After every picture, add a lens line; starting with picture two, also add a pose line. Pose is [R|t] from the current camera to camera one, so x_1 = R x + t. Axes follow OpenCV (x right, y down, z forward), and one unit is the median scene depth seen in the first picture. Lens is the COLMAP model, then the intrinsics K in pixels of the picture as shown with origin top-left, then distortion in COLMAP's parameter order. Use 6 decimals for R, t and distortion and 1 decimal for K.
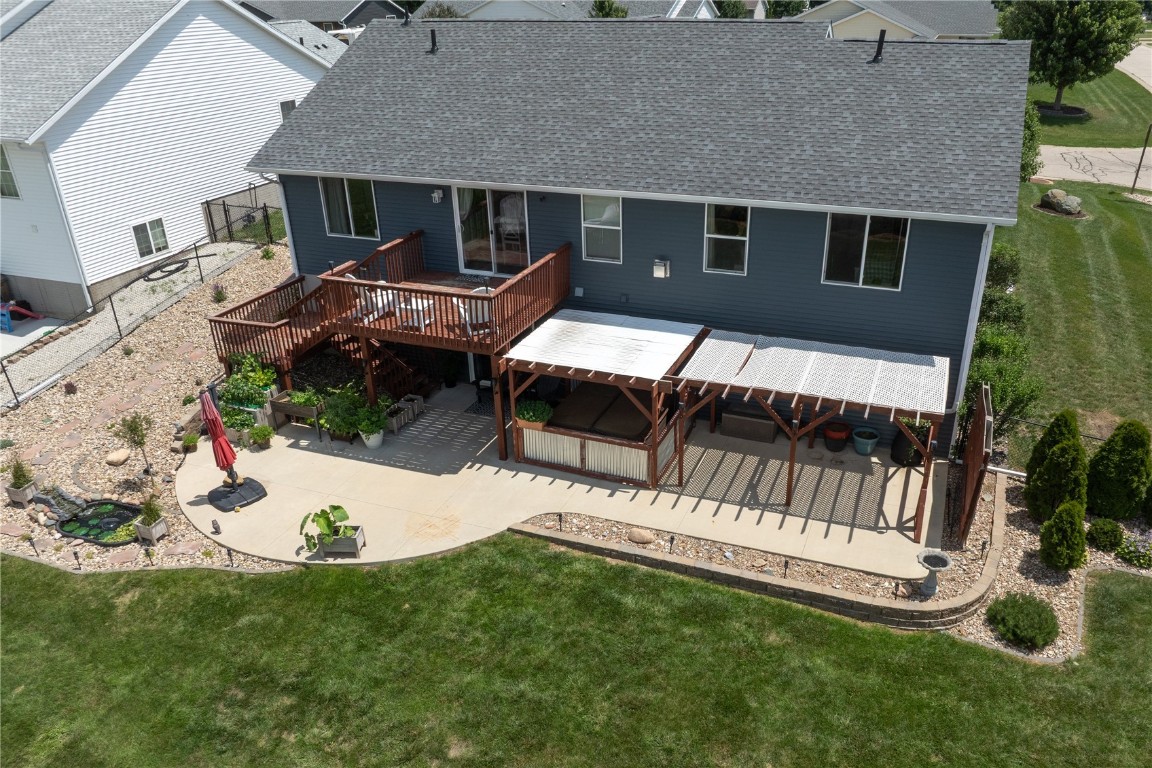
lens RADIAL K [[849.1, 0, 614.4], [0, 849.1, 436.5], [0, 0, 1]] dist [-0.031402, -0.005587]
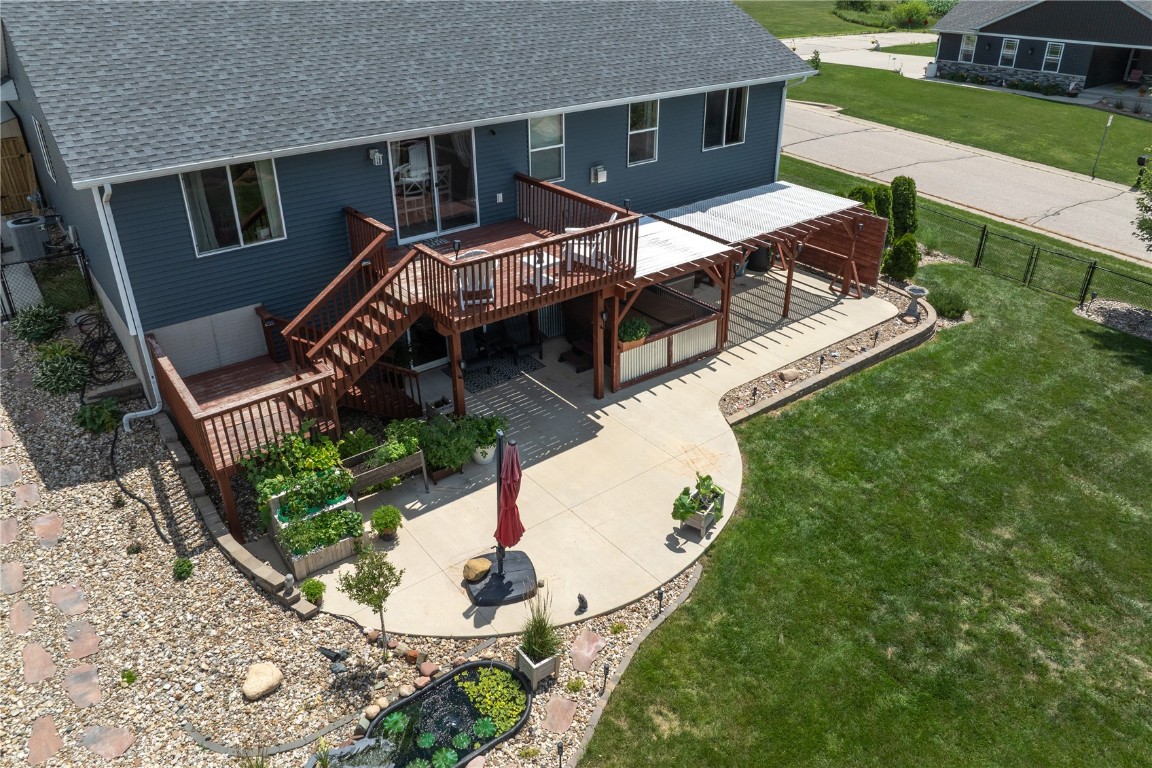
lens RADIAL K [[815.3, 0, 570.7], [0, 815.3, 343.4], [0, 0, 1]] dist [-0.032285, -0.002261]
pose [[0.526212, -0.370258, 0.765512, -0.904464], [0.400470, 0.902052, 0.161016, -0.206386], [-0.750150, 0.221836, 0.622948, 0.496912]]
